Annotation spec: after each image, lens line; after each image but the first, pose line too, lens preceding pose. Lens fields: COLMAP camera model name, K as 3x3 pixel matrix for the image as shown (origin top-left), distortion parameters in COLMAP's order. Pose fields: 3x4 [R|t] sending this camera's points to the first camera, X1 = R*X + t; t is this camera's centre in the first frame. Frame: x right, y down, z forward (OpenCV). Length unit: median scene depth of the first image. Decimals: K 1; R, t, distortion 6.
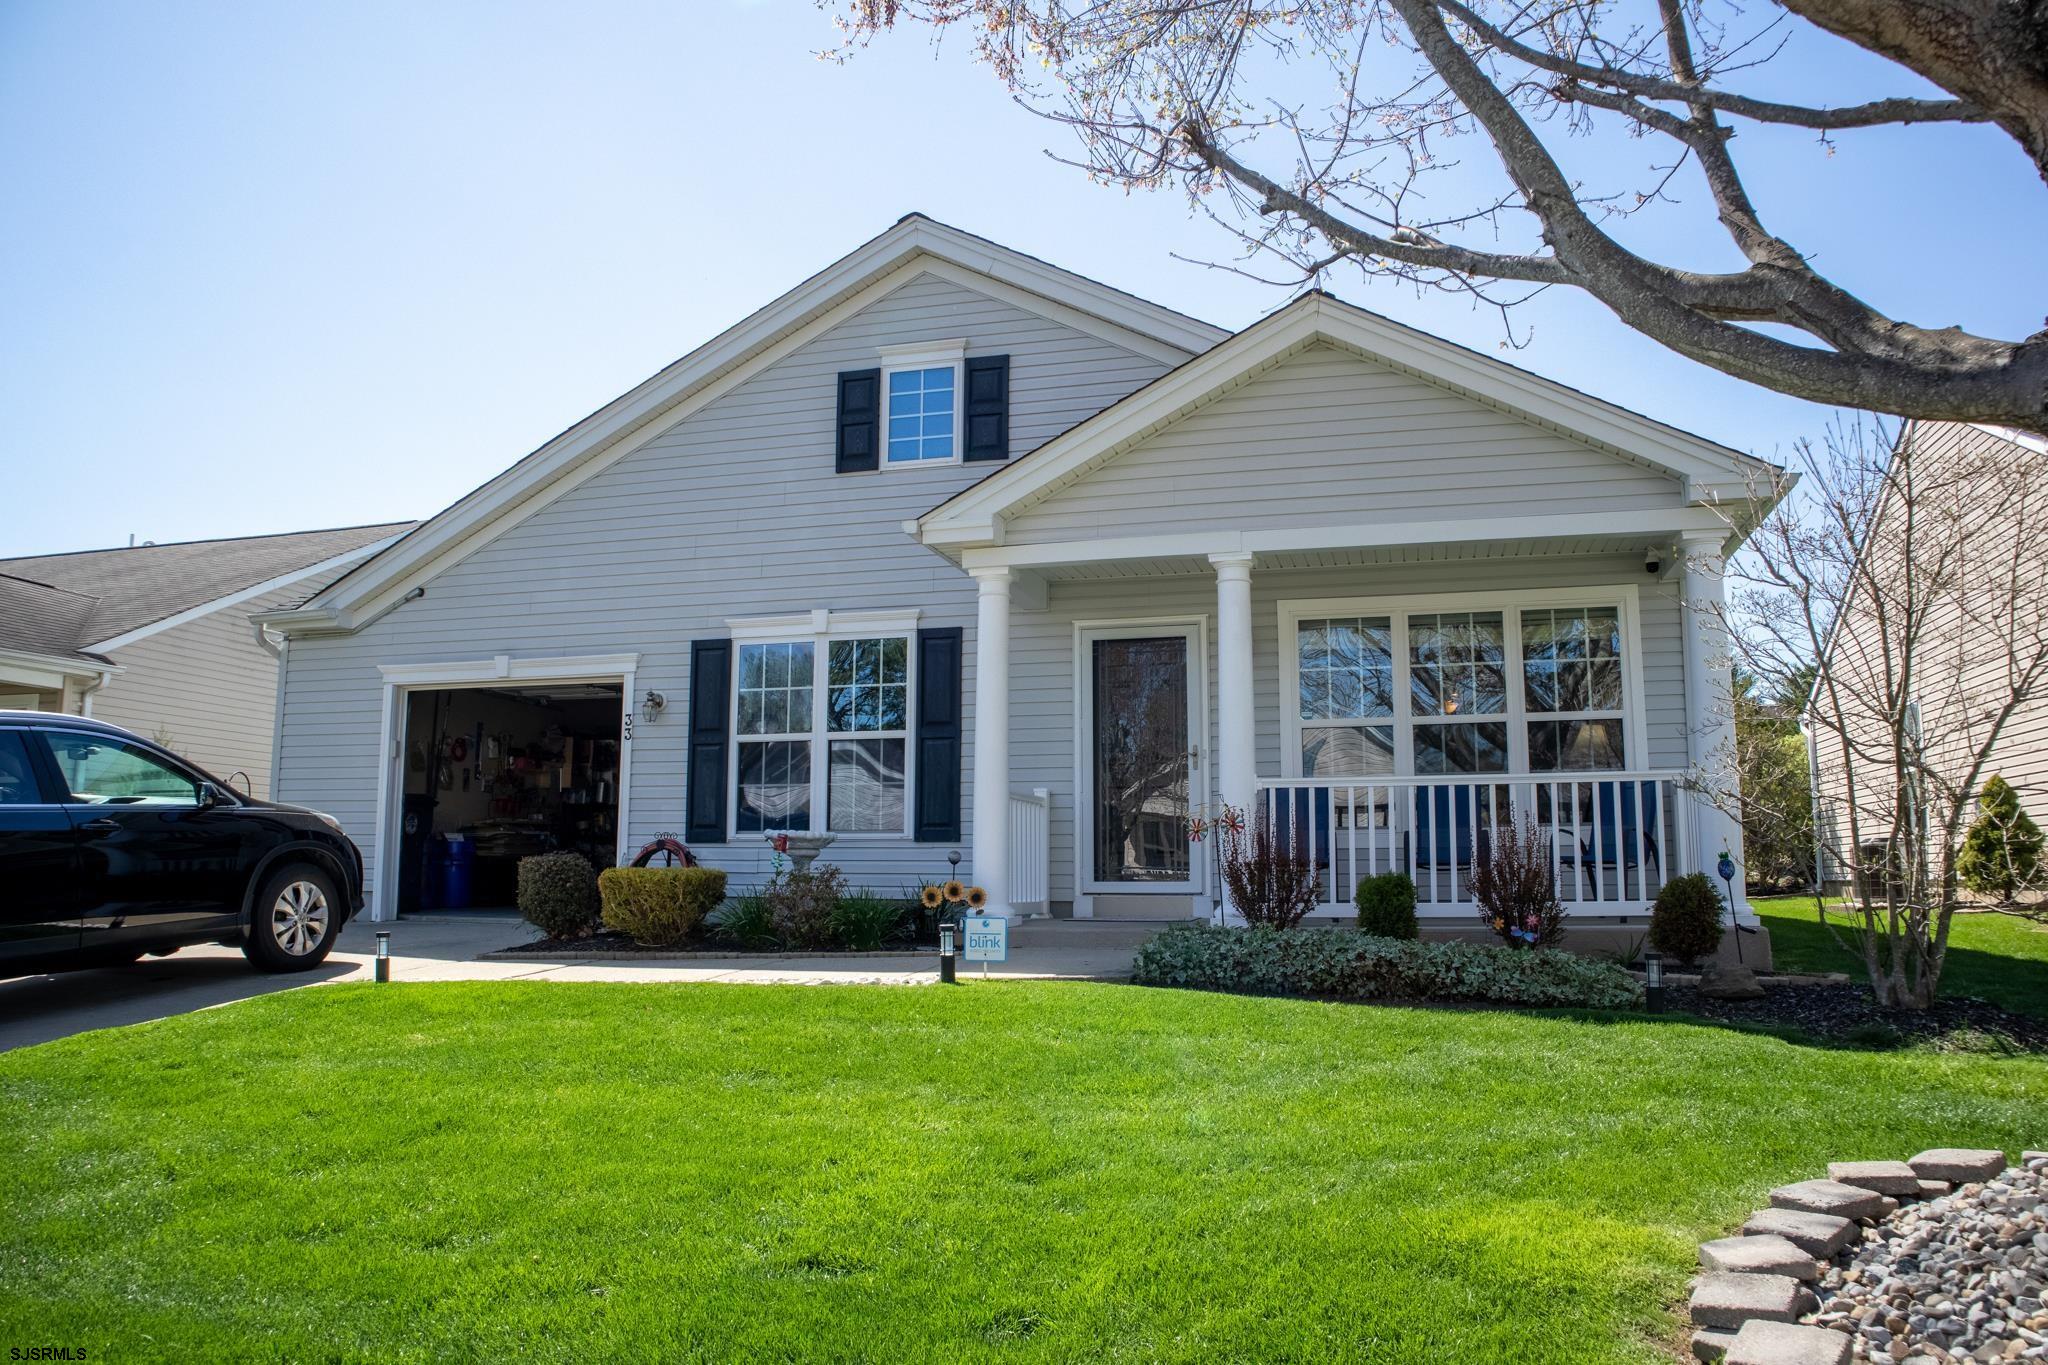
lens RADIAL K [[1431.3, 0, 1022.7], [0, 1431.3, 678.9], [0, 0, 1]] dist [-0.113827, 0.050770]
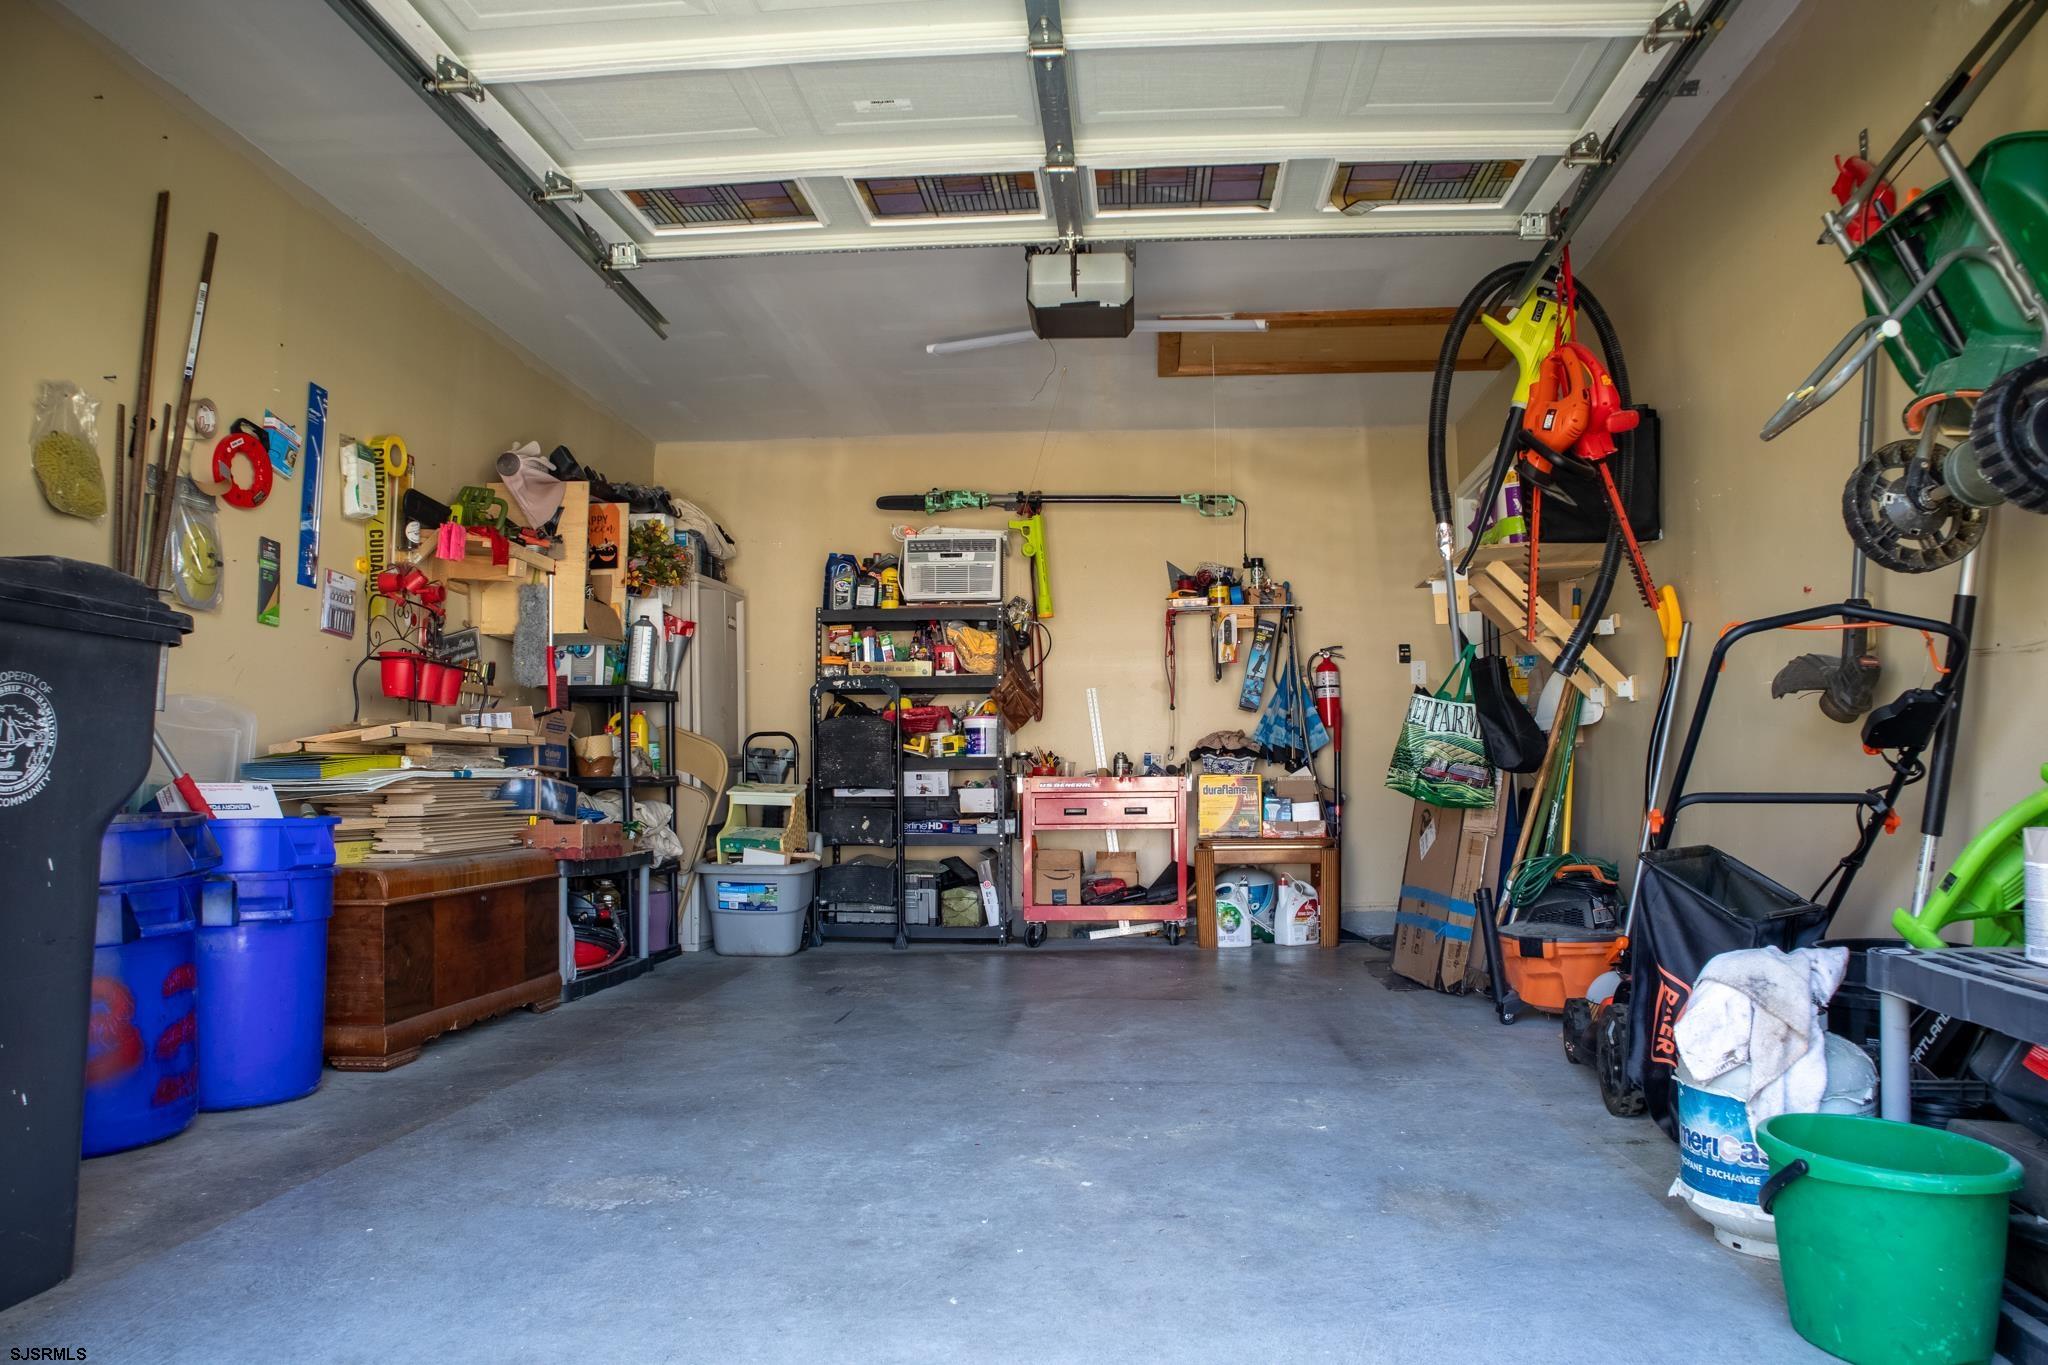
lens RADIAL K [[1431.3, 0, 1026.5], [0, 1431.3, 685.4], [0, 0, 1]] dist [-0.113827, 0.050770]
pose [[0.983196, 0.008829, 0.182341, -0.300432], [-0.019332, 0.998249, 0.055907, 0.073860], [-0.181528, -0.058492, 0.981645, 0.709189]]
